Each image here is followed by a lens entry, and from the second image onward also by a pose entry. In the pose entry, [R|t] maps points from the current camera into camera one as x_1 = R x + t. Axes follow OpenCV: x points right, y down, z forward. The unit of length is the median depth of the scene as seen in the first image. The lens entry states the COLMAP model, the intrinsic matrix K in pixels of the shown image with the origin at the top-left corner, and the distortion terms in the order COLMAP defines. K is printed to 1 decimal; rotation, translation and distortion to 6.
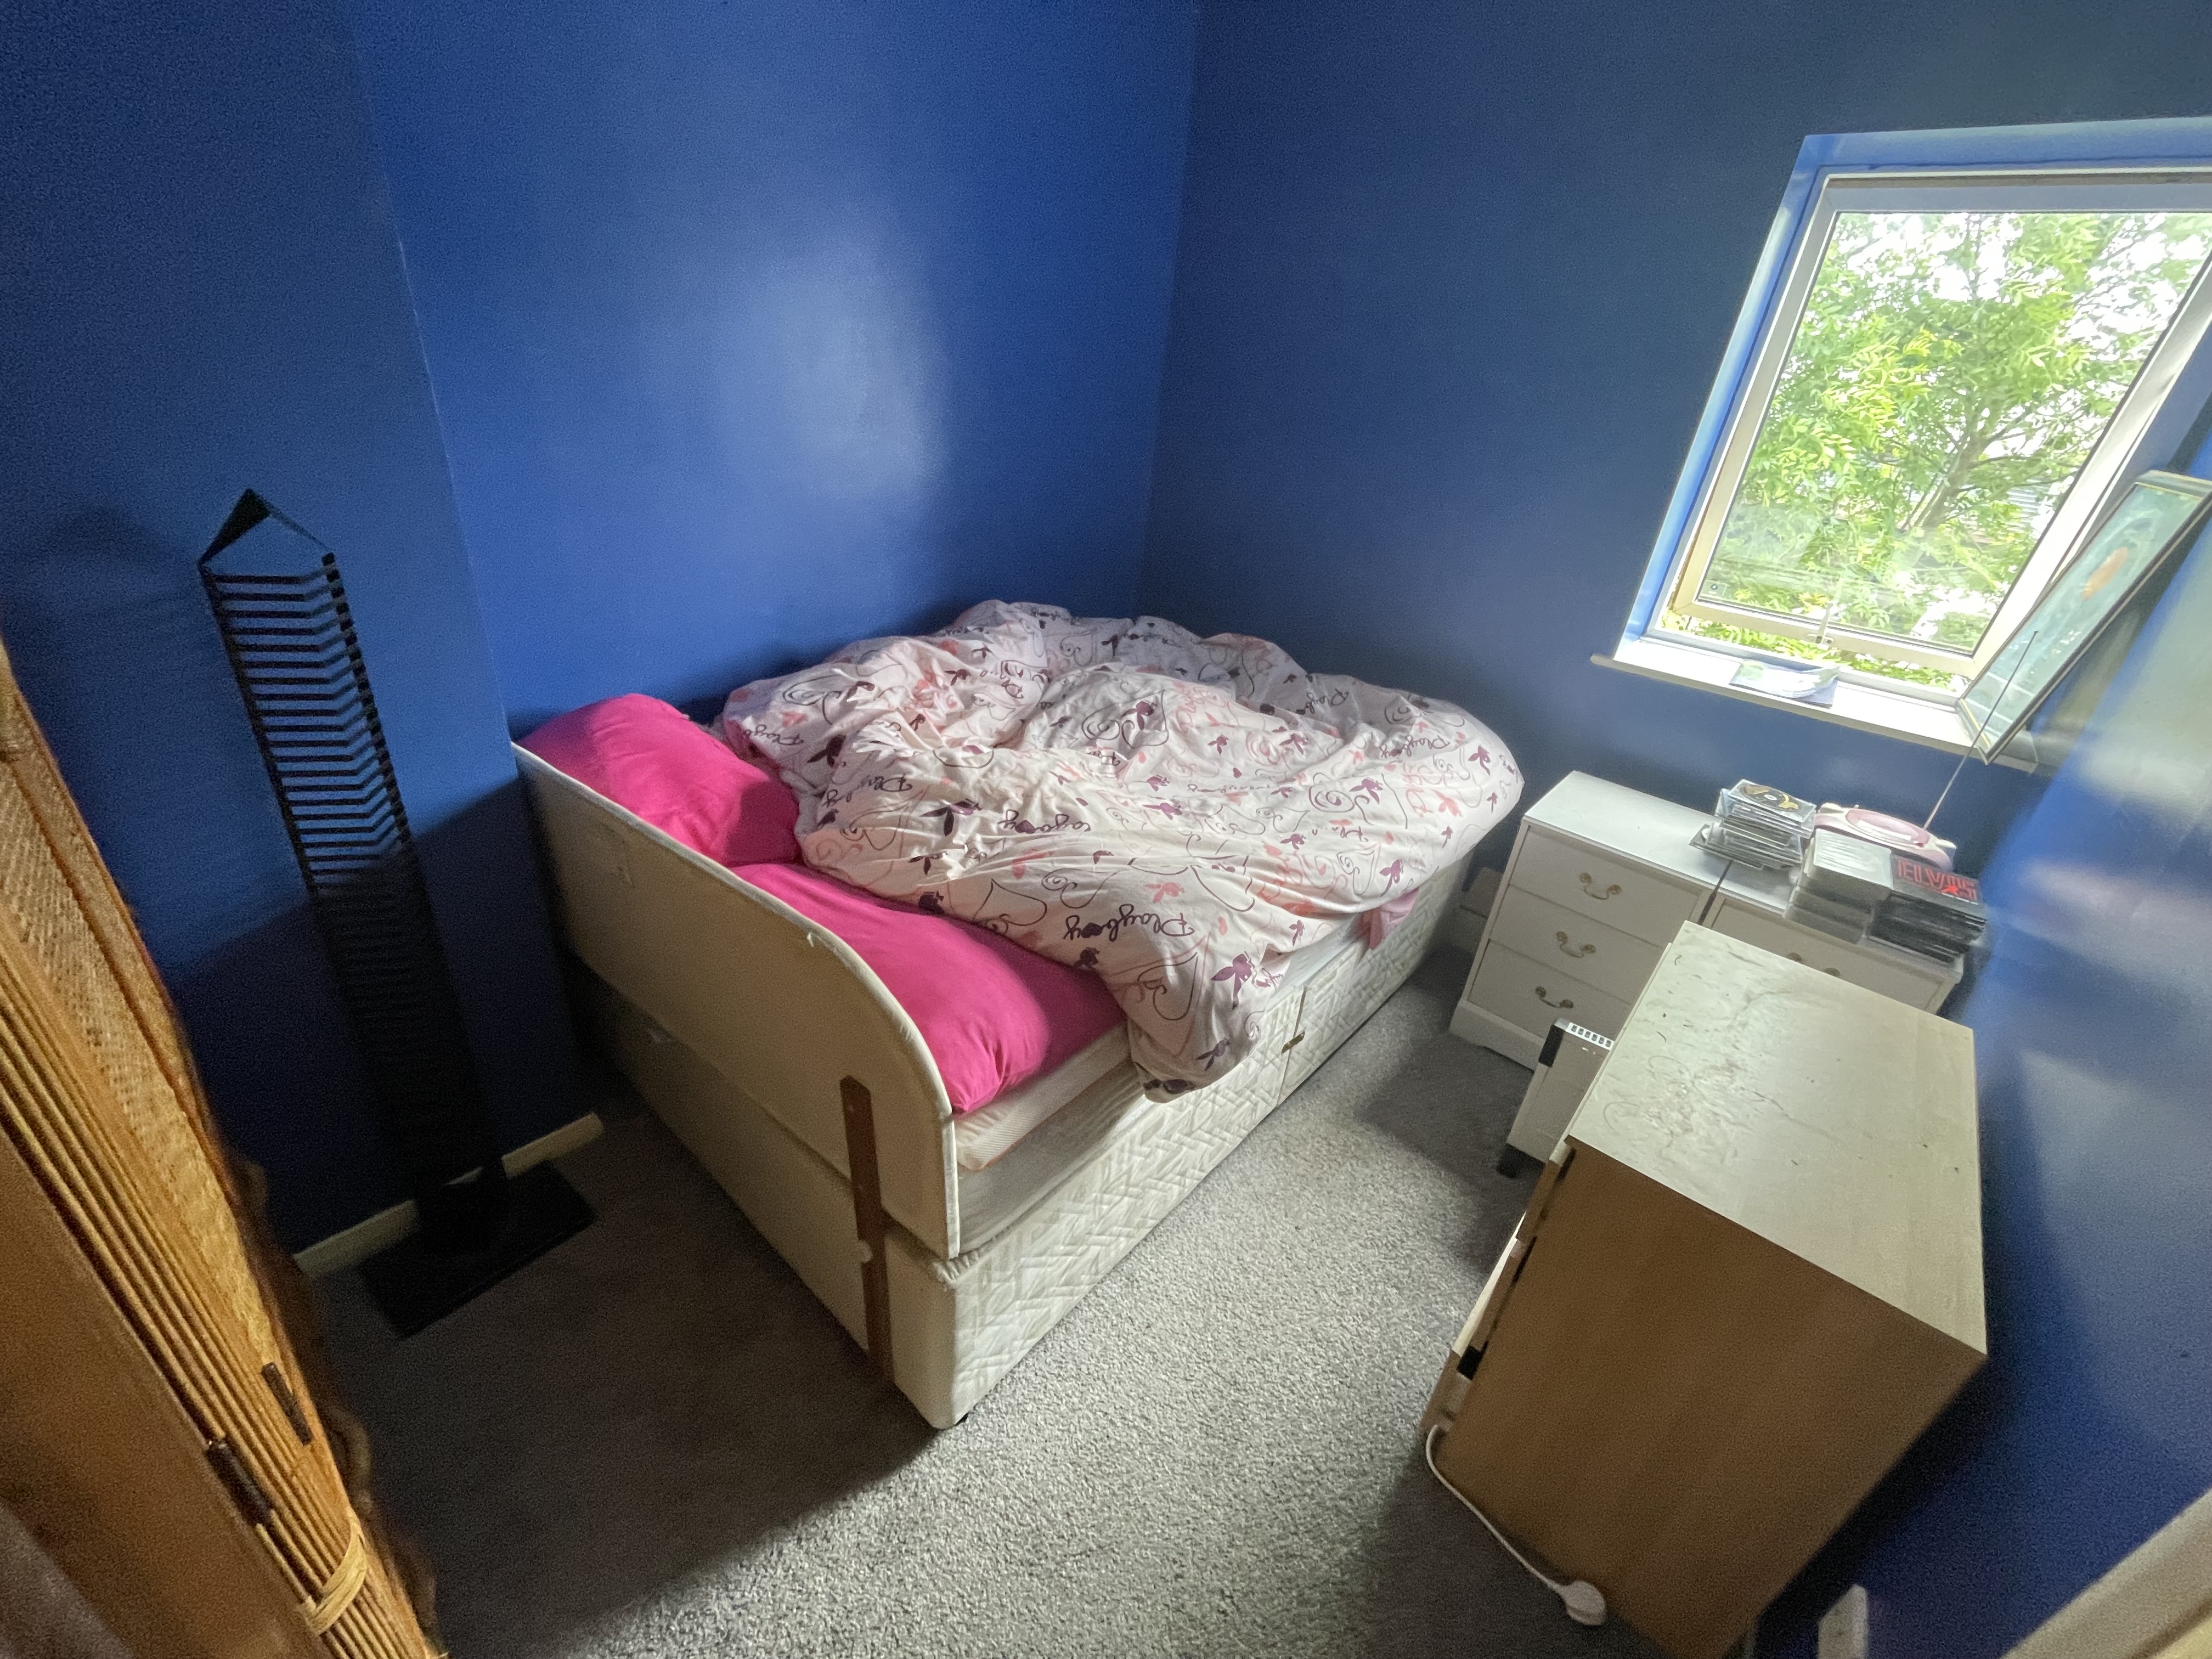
lens RADIAL K [[902.0, 0, 1099.9], [0, 902.0, 821.8], [0, 0, 1]] dist [-0.000801, -0.000041]
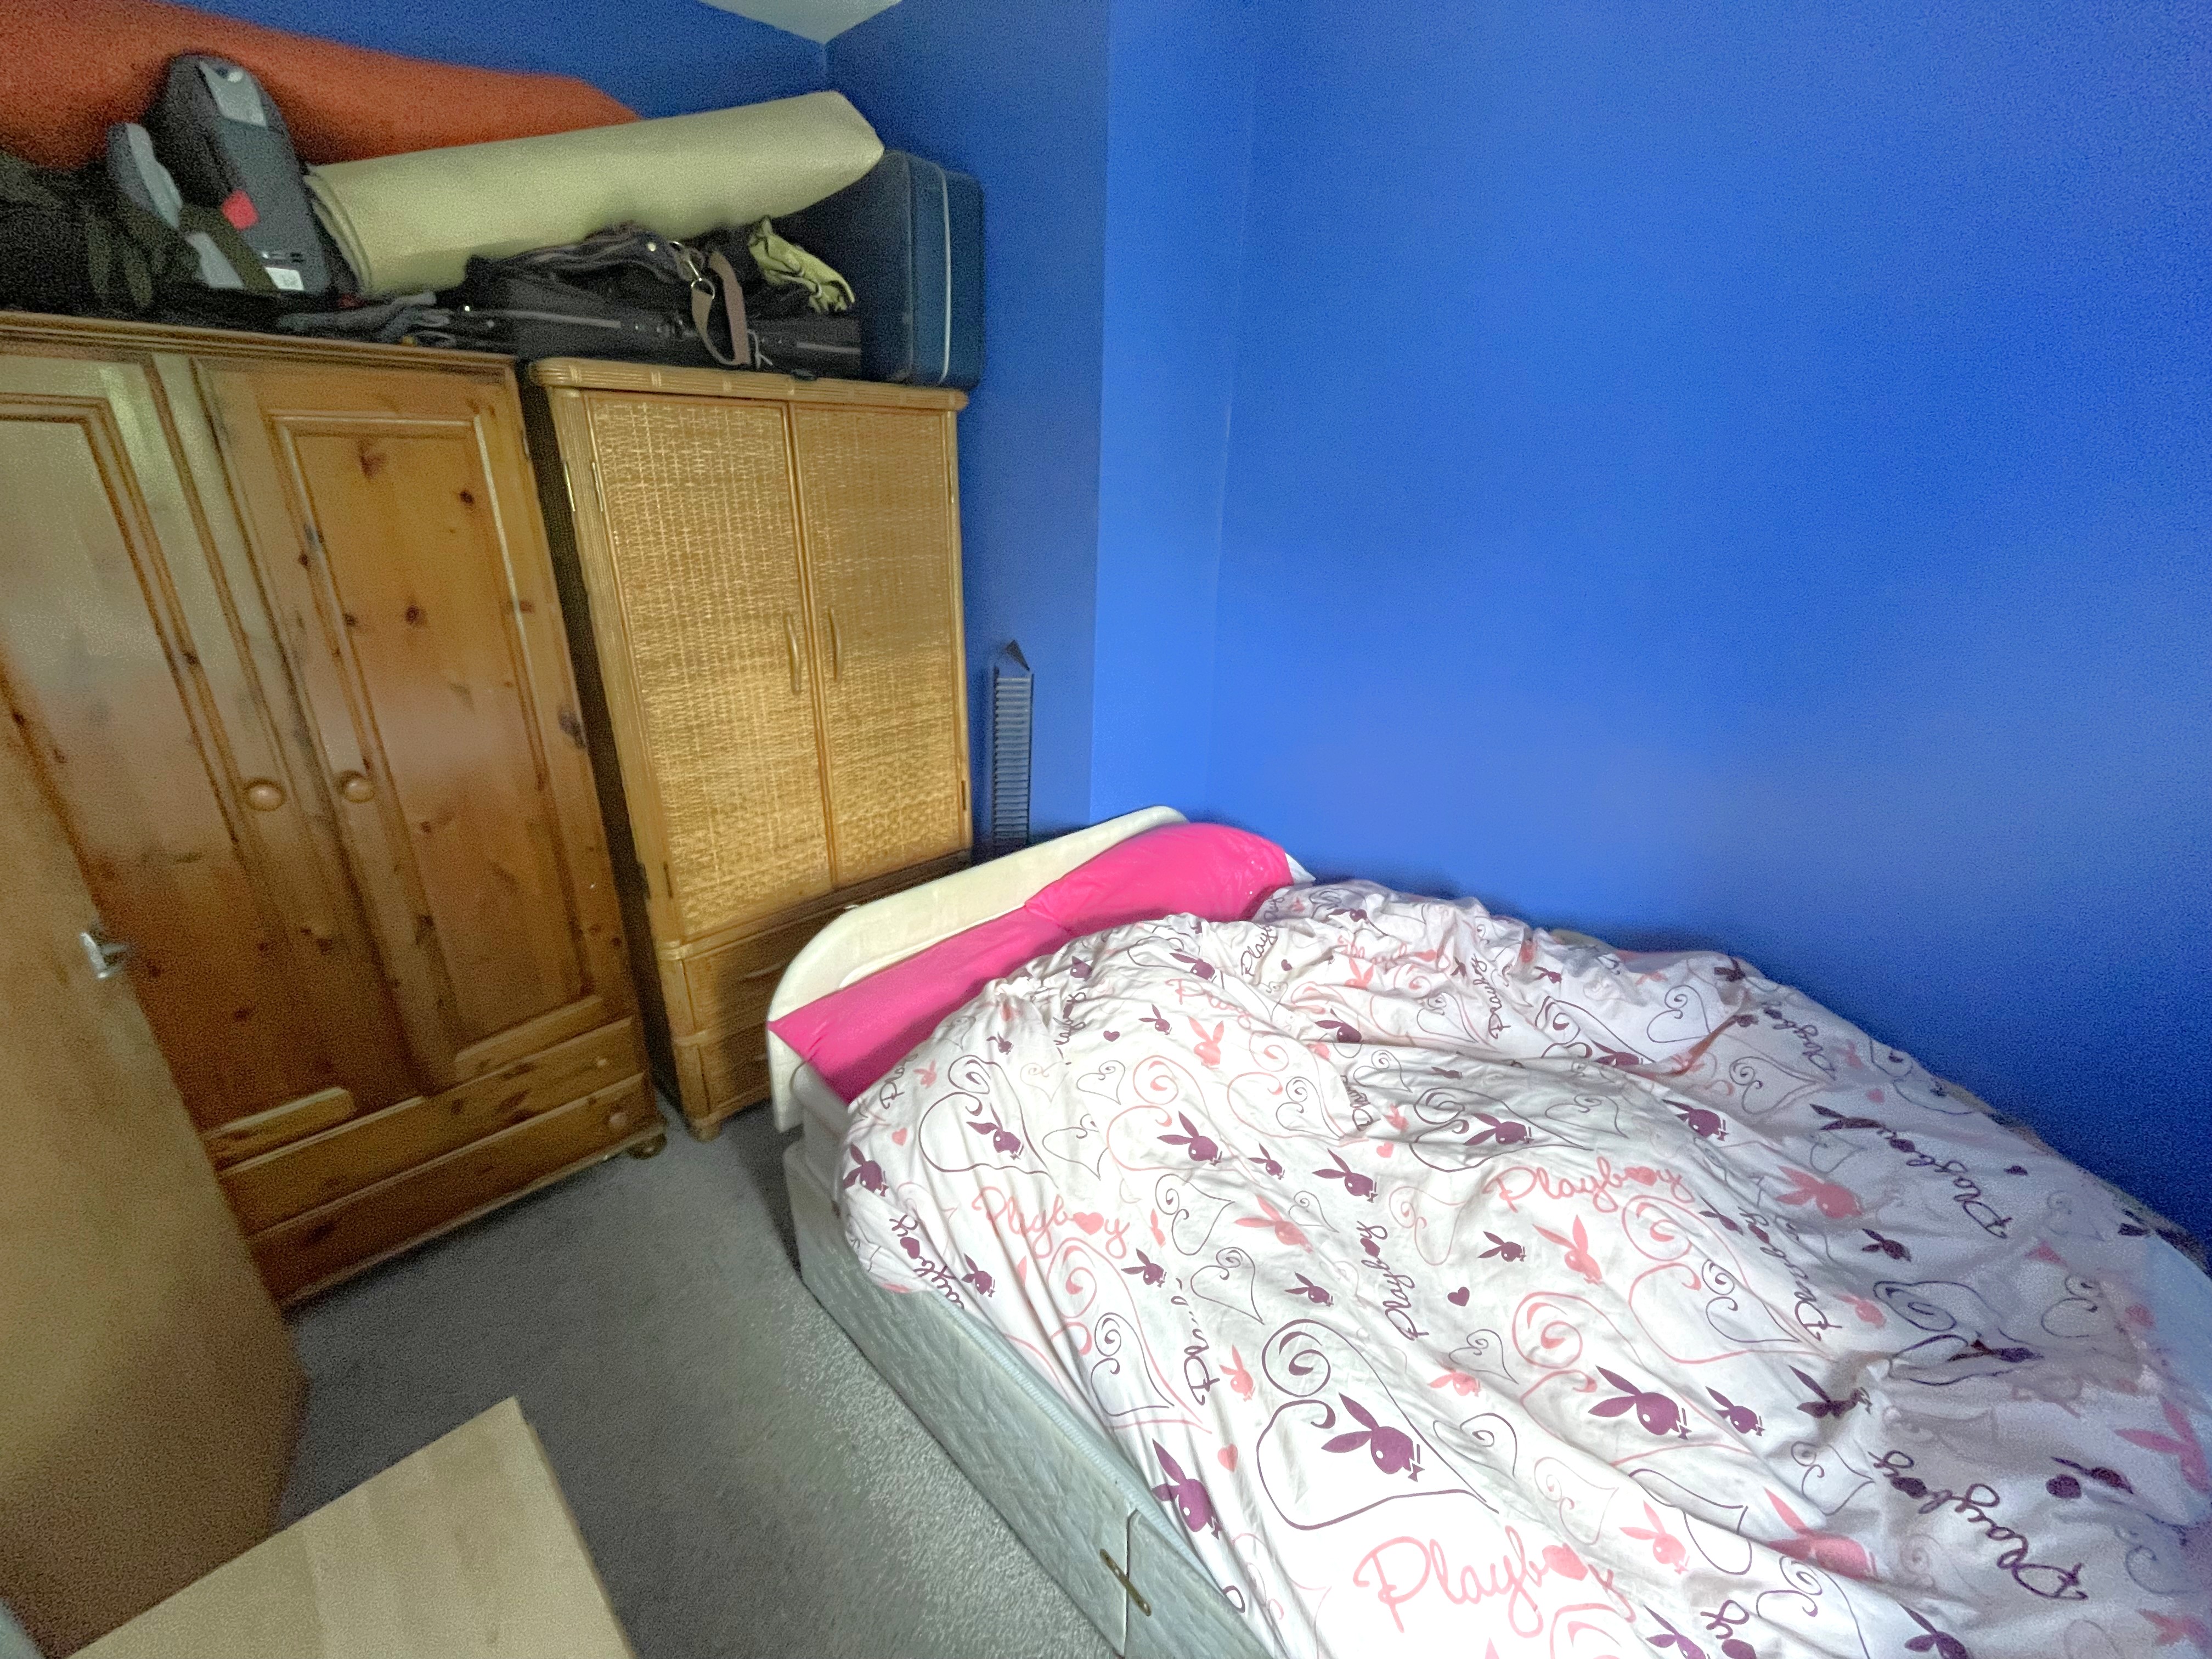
lens RADIAL K [[902.0, 0, 1094.8], [0, 902.0, 835.4], [0, 0, 1]] dist [-0.000801, -0.000041]
pose [[-0.048102, 0.291219, -0.955446, 0.608135], [-0.492128, 0.825483, 0.276382, -0.330856], [0.869193, 0.483497, 0.103610, 0.591550]]
